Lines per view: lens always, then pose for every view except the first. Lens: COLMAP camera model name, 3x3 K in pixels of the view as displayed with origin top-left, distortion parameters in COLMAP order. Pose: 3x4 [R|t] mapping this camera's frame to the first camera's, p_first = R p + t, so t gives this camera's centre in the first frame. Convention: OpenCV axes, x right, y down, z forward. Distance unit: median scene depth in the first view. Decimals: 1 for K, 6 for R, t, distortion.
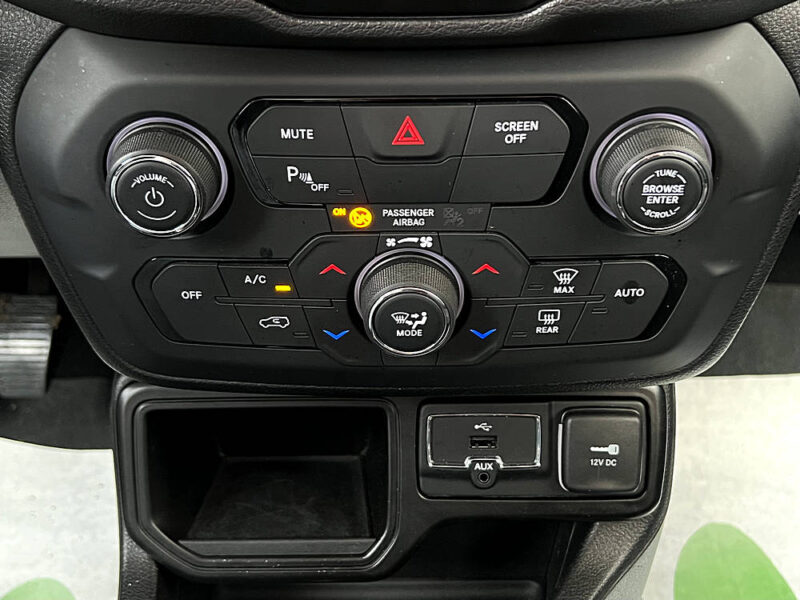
lens RADIAL K [[967.2, 0, 404.5], [0, 967.2, 302.7], [0, 0, 1]] dist [0.079917, 0.000000]
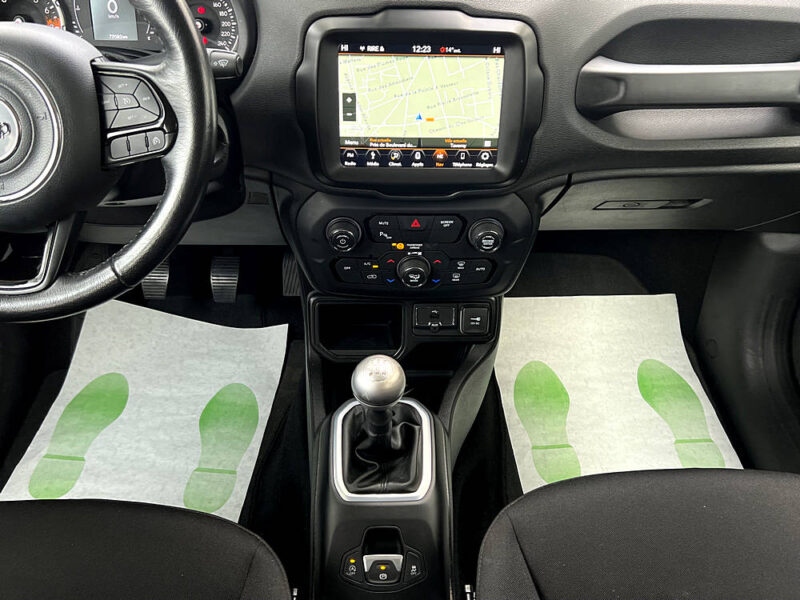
lens RADIAL K [[723.5, 0, 397.4], [0, 723.5, 294.4], [0, 0, 1]] dist [0.101914, -0.135628]
pose [[0.999180, 0.008778, 0.039538, -0.146161], [-0.011570, 0.997413, 0.070948, -0.094727], [-0.038813, -0.071347, 0.996696, -1.439274]]
